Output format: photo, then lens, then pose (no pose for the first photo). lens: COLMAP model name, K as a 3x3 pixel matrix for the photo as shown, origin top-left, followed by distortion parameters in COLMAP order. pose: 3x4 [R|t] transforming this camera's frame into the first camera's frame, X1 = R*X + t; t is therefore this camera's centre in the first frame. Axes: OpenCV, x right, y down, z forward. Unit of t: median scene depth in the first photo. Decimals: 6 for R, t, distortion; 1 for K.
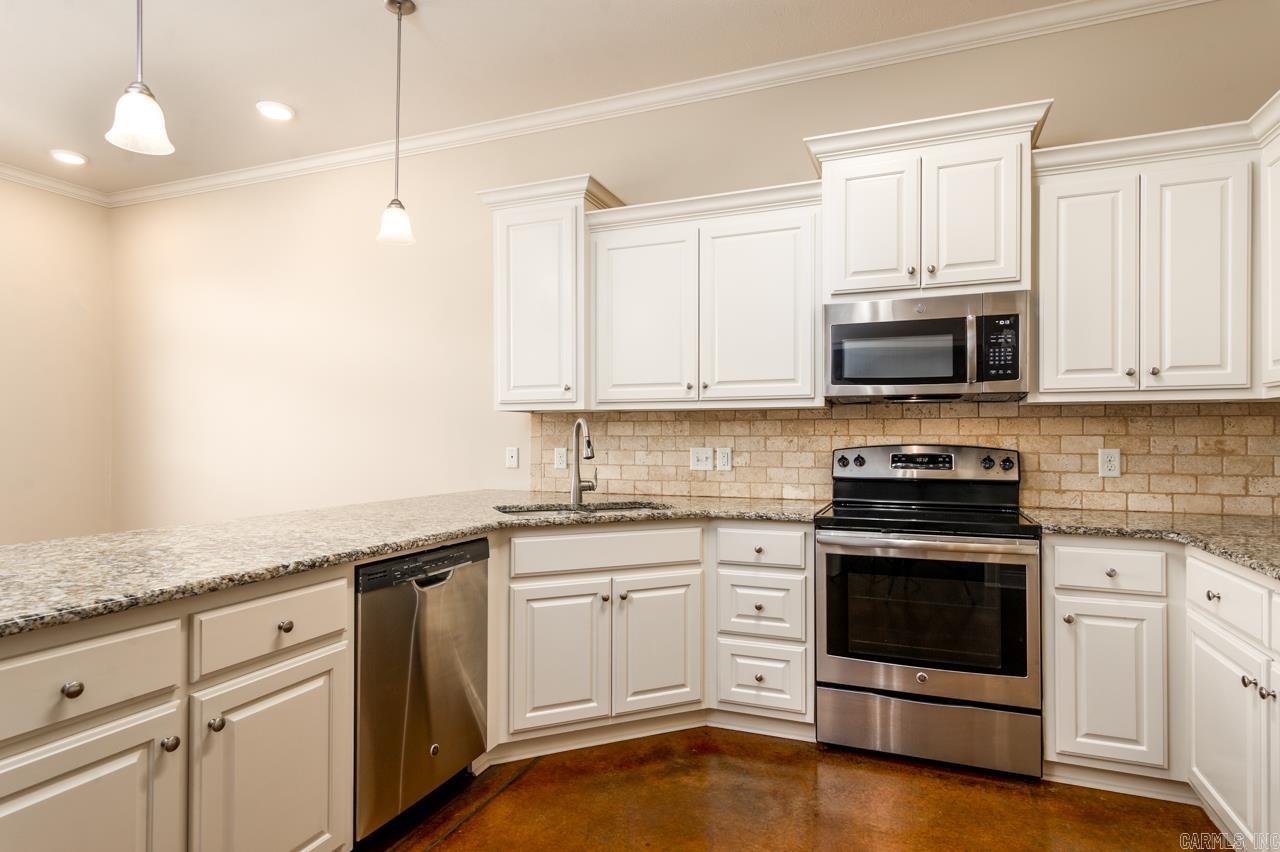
lens RADIAL K [[705.5, 0, 635.2], [0, 705.5, 429.8], [0, 0, 1]] dist [0.016176, 0.002019]
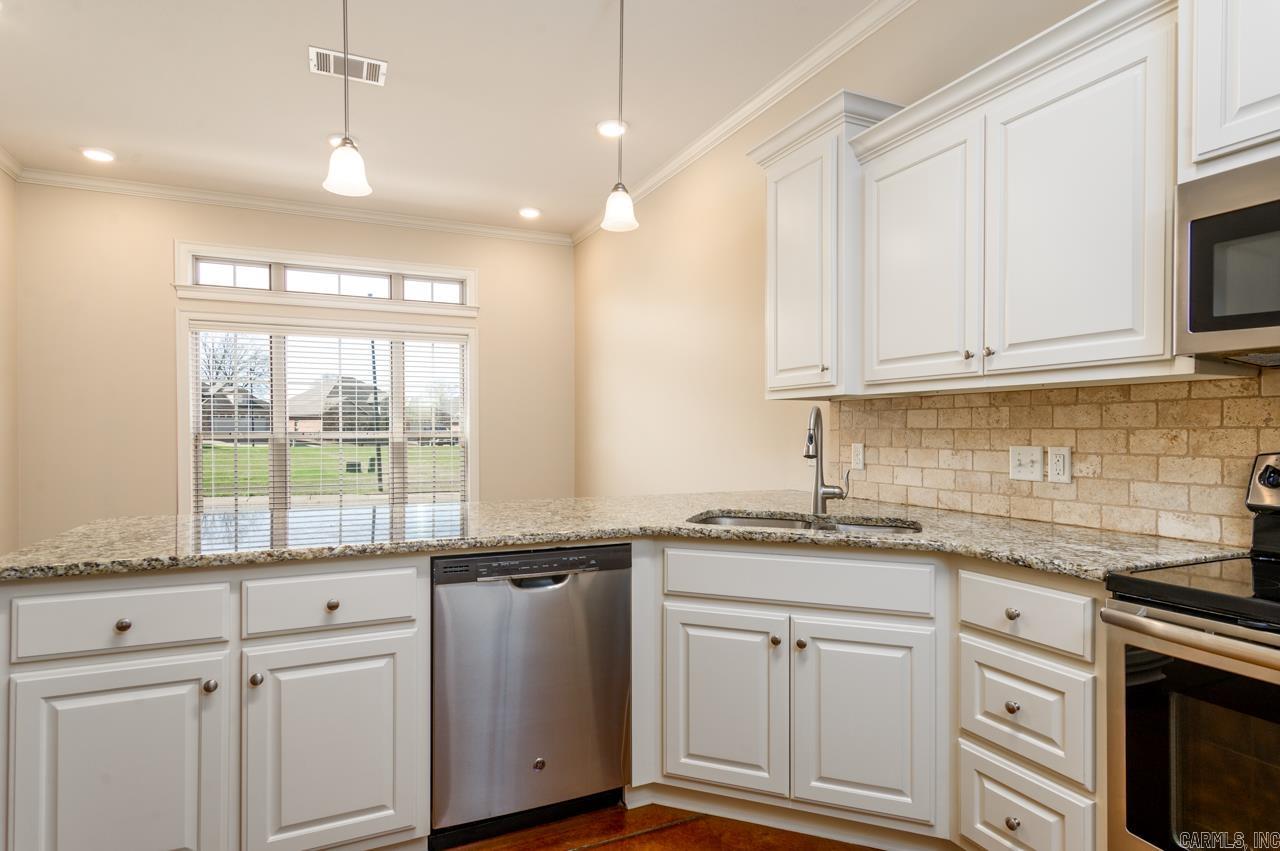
lens RADIAL K [[705.5, 0, 640.1], [0, 705.5, 430.4], [0, 0, 1]] dist [0.016176, 0.002019]
pose [[0.723234, 0.001363, -0.690602, 0.360455], [0.006331, 0.999943, 0.008604, 0.002963], [0.690574, -0.010595, 0.723184, 0.330155]]
